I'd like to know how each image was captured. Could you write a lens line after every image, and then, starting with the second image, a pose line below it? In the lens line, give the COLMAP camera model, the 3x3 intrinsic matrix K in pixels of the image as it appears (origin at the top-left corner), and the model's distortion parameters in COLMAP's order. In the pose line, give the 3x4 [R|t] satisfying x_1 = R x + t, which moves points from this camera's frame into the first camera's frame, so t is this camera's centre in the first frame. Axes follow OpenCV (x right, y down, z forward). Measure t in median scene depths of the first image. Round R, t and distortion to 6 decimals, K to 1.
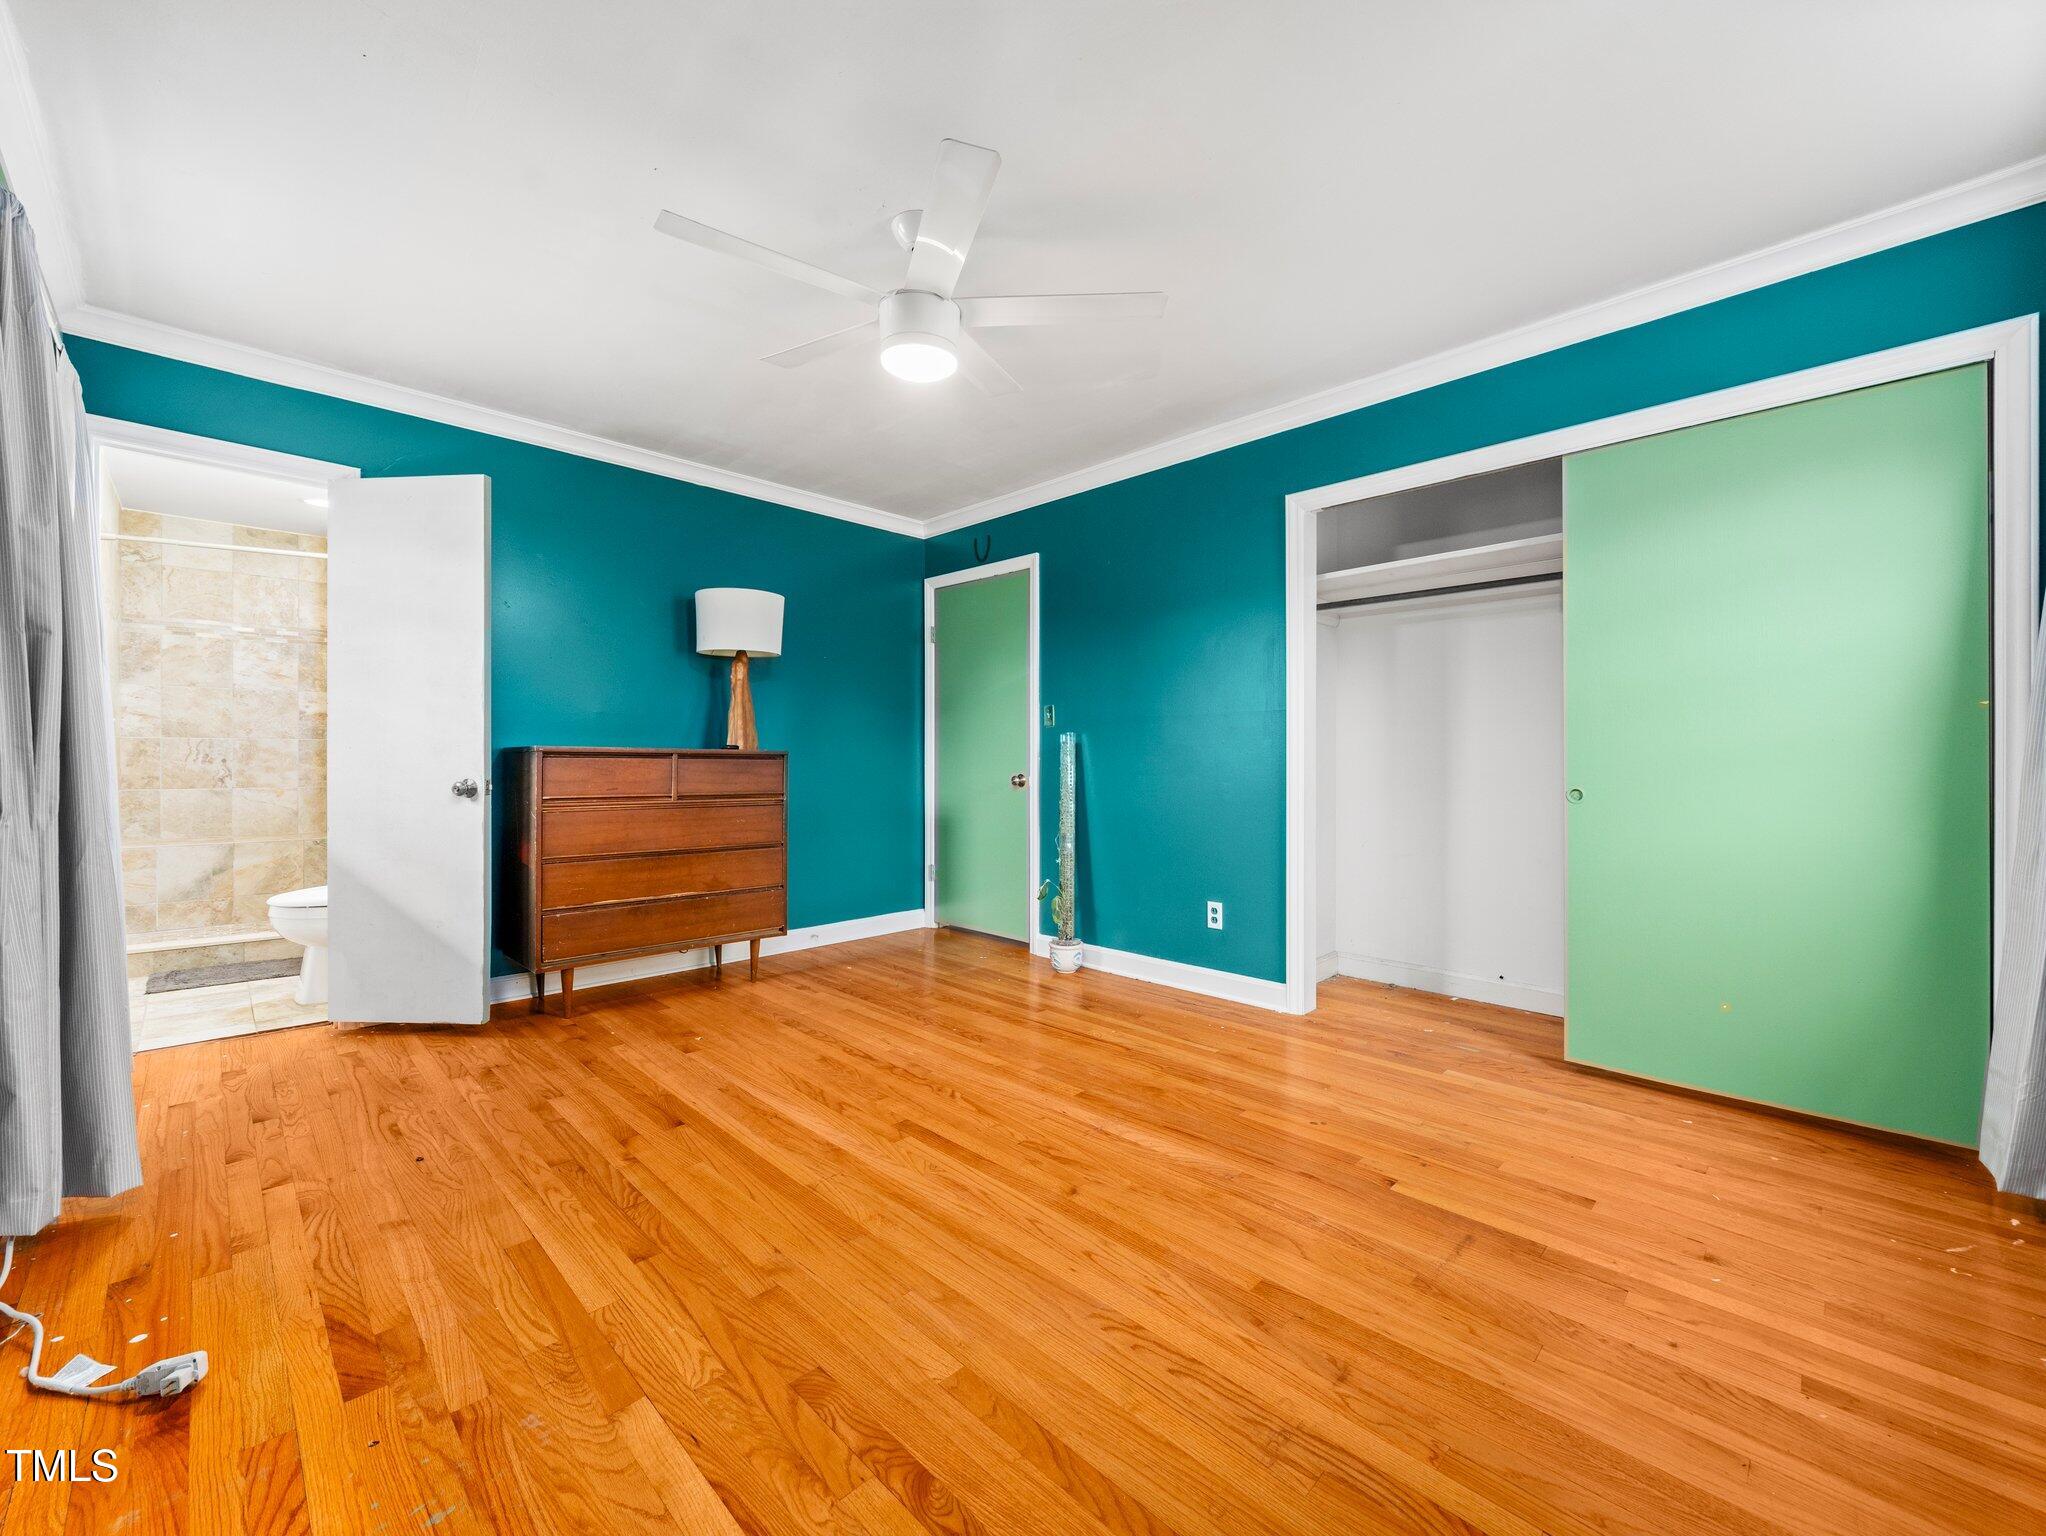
lens RADIAL K [[833.9, 0, 1019.0], [0, 833.9, 763.6], [0, 0, 1]] dist [-0.002831, 0.000384]
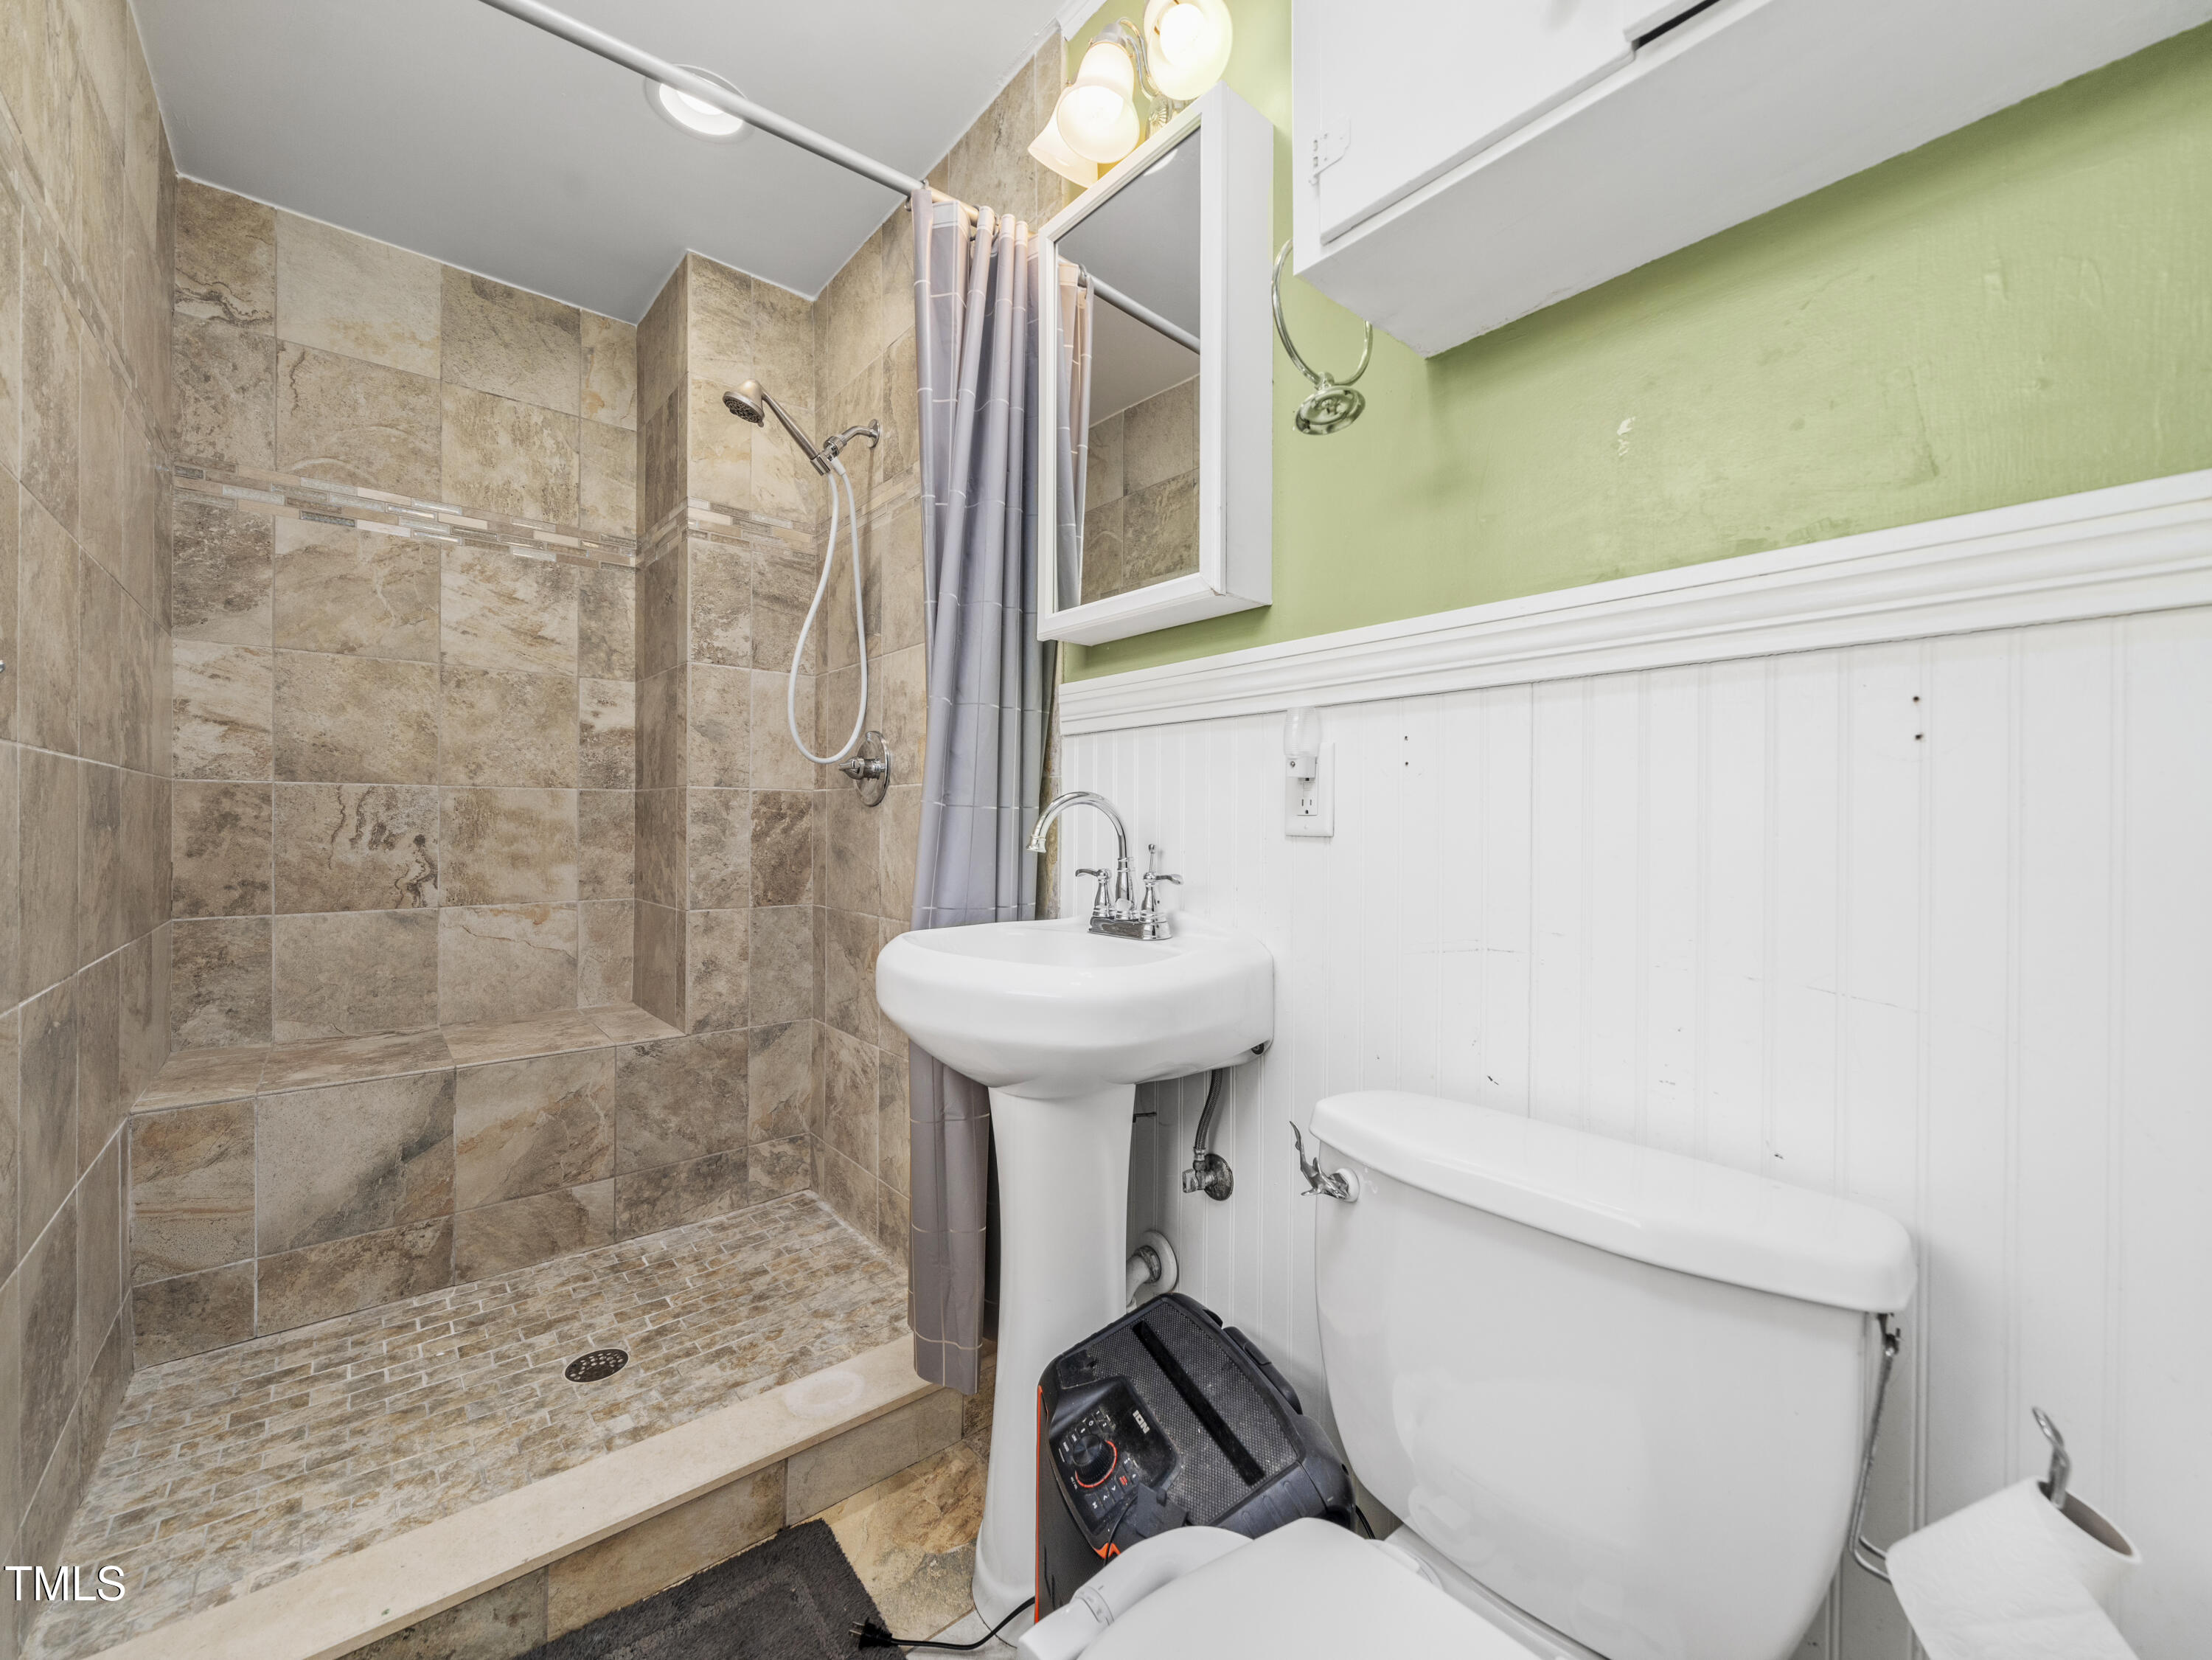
lens RADIAL K [[903.8, 0, 1108.9], [0, 903.8, 831.9], [0, 0, 1]] dist [-0.002045, -0.000246]
pose [[0.997324, 0.004318, -0.072980, -0.614531], [-0.004177, 0.999989, 0.002086, -0.010537], [0.072988, -0.001775, 0.997331, 0.611434]]
